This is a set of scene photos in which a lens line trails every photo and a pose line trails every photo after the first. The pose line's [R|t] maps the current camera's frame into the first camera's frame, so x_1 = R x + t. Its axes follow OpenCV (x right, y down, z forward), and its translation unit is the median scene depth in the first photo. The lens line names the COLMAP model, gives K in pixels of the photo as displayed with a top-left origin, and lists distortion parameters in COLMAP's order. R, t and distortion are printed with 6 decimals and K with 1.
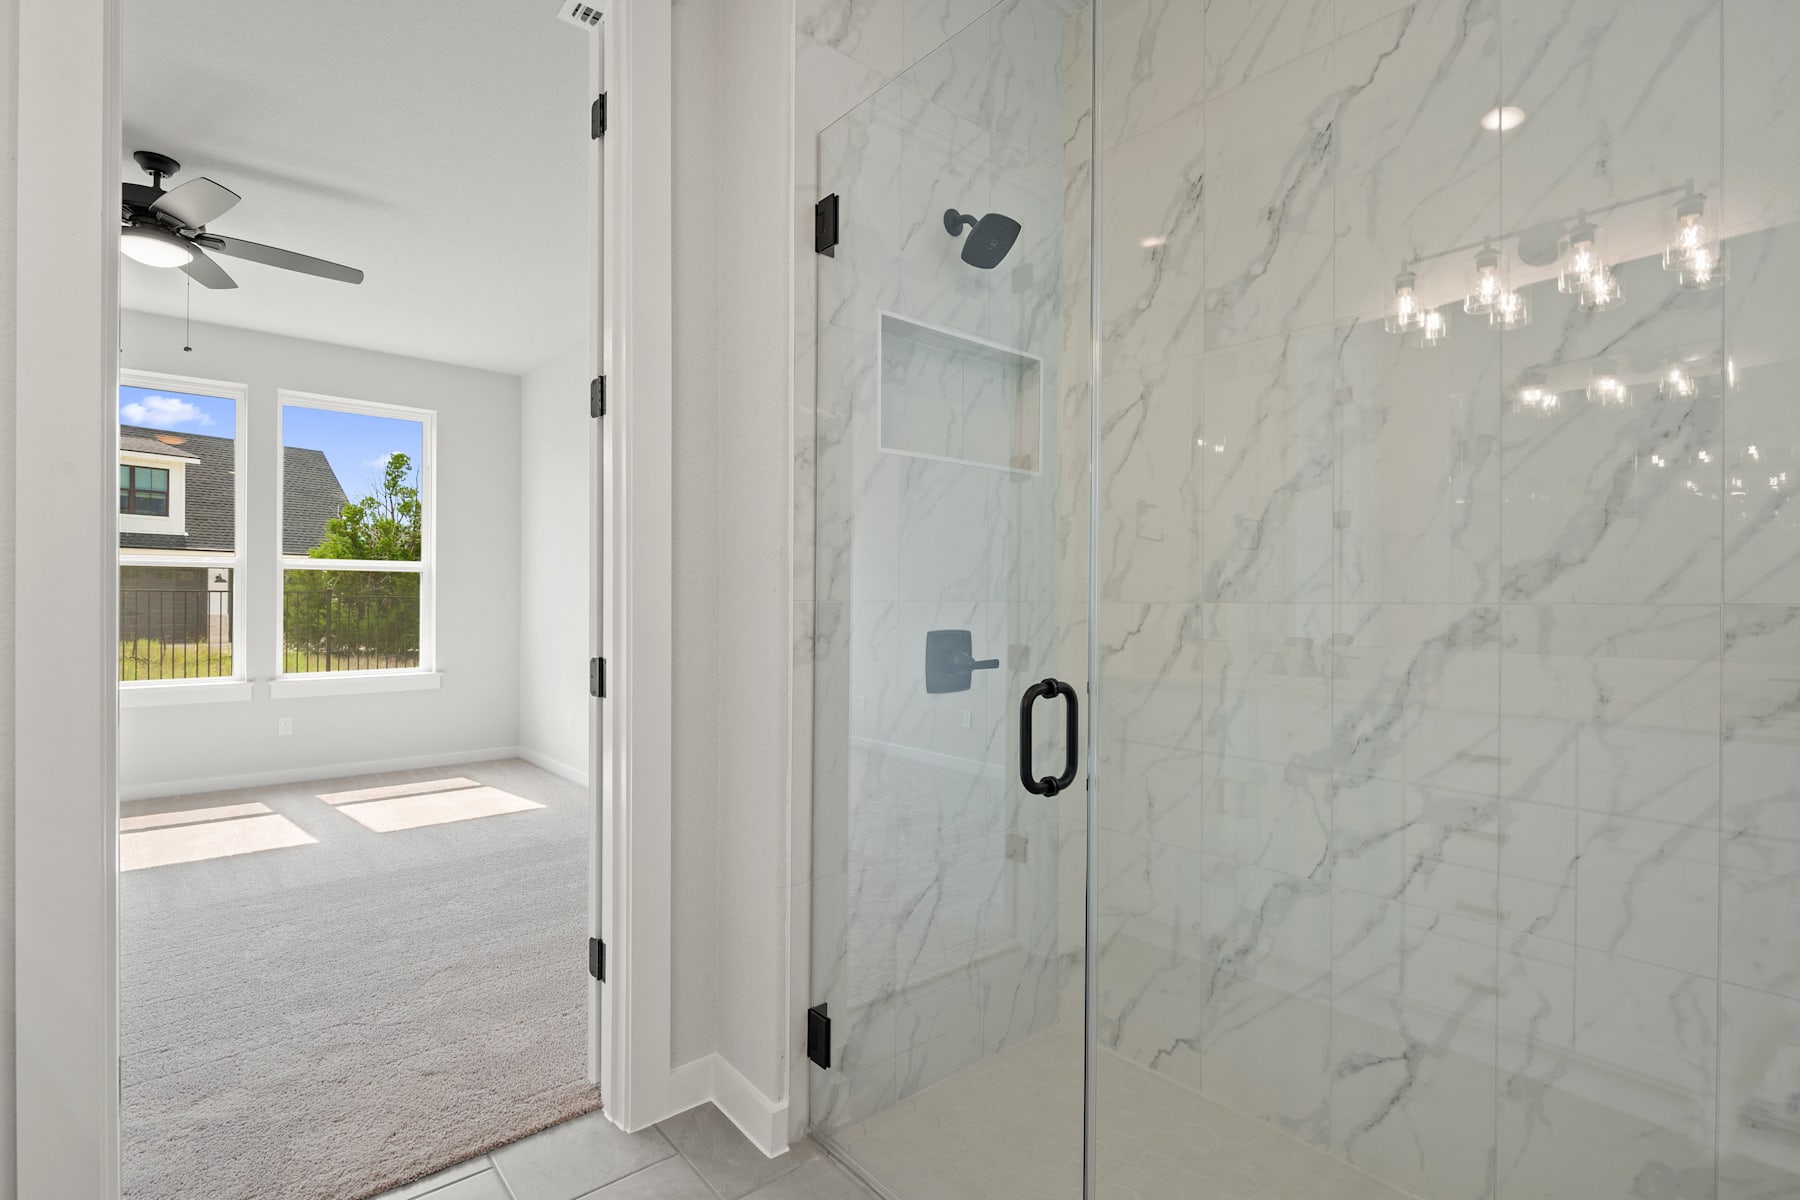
lens RADIAL K [[818.7, 0, 901.1], [0, 818.7, 596.8], [0, 0, 1]] dist [0.003813, -0.001105]
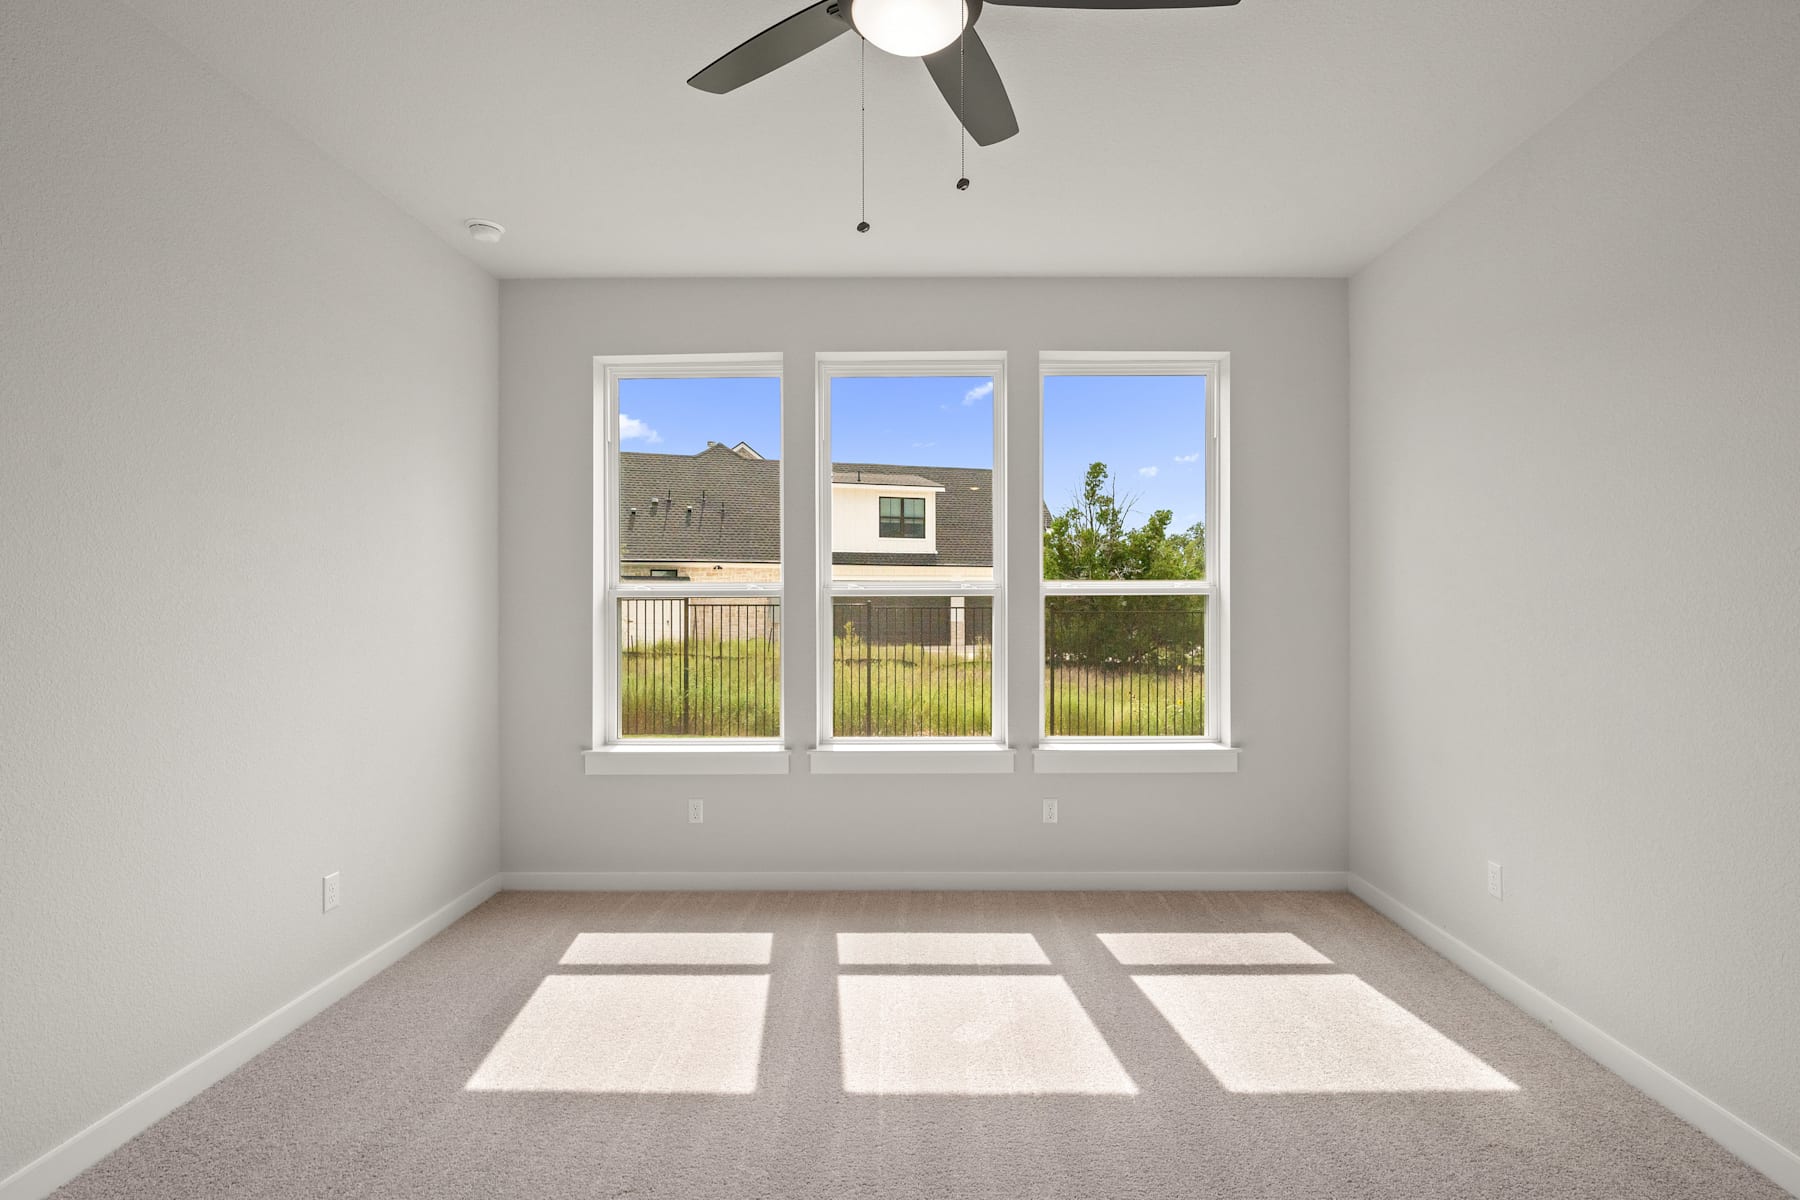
lens RADIAL K [[818.7, 0, 944.7], [0, 818.7, 598.7], [0, 0, 1]] dist [0.003813, -0.001105]
pose [[0.762390, -0.004620, -0.647102, -0.114399], [0.005741, 0.999983, -0.000374, -0.010468], [0.647093, -0.003430, 0.762404, 0.125649]]
